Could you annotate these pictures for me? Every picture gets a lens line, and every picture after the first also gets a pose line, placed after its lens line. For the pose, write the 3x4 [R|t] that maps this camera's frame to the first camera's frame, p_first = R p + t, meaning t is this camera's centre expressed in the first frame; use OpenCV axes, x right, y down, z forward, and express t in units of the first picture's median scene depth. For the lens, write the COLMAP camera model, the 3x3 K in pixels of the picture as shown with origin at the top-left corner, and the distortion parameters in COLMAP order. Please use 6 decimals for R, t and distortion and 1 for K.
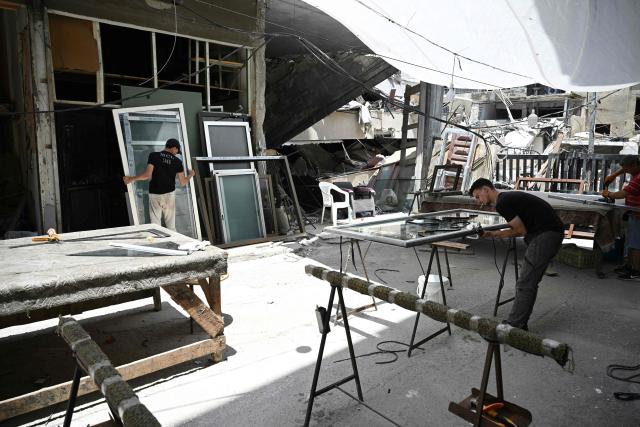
lens RADIAL K [[428.1, 0, 320.0], [0, 428.1, 213.5], [0, 0, 1]] dist [-0.000100, 0.000037]
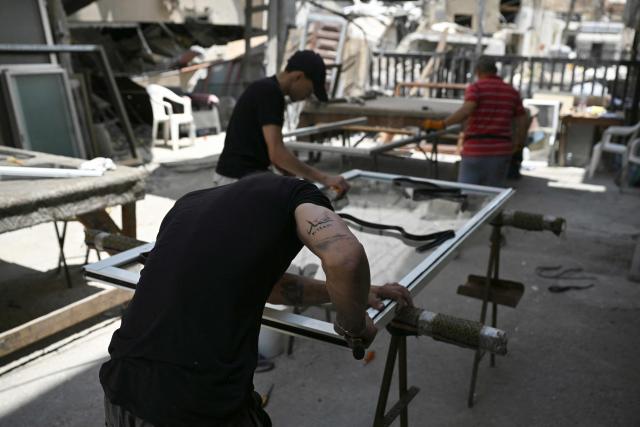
lens RADIAL K [[622.4, 0, 320.0], [0, 622.4, 213.5], [0, 0, 1]] dist [0.010916, 0.003006]
pose [[0.935664, -0.067299, 0.346416, -0.093205], [0.024282, 0.991599, 0.127052, 0.008996], [-0.352057, -0.110466, 0.929437, -0.052212]]
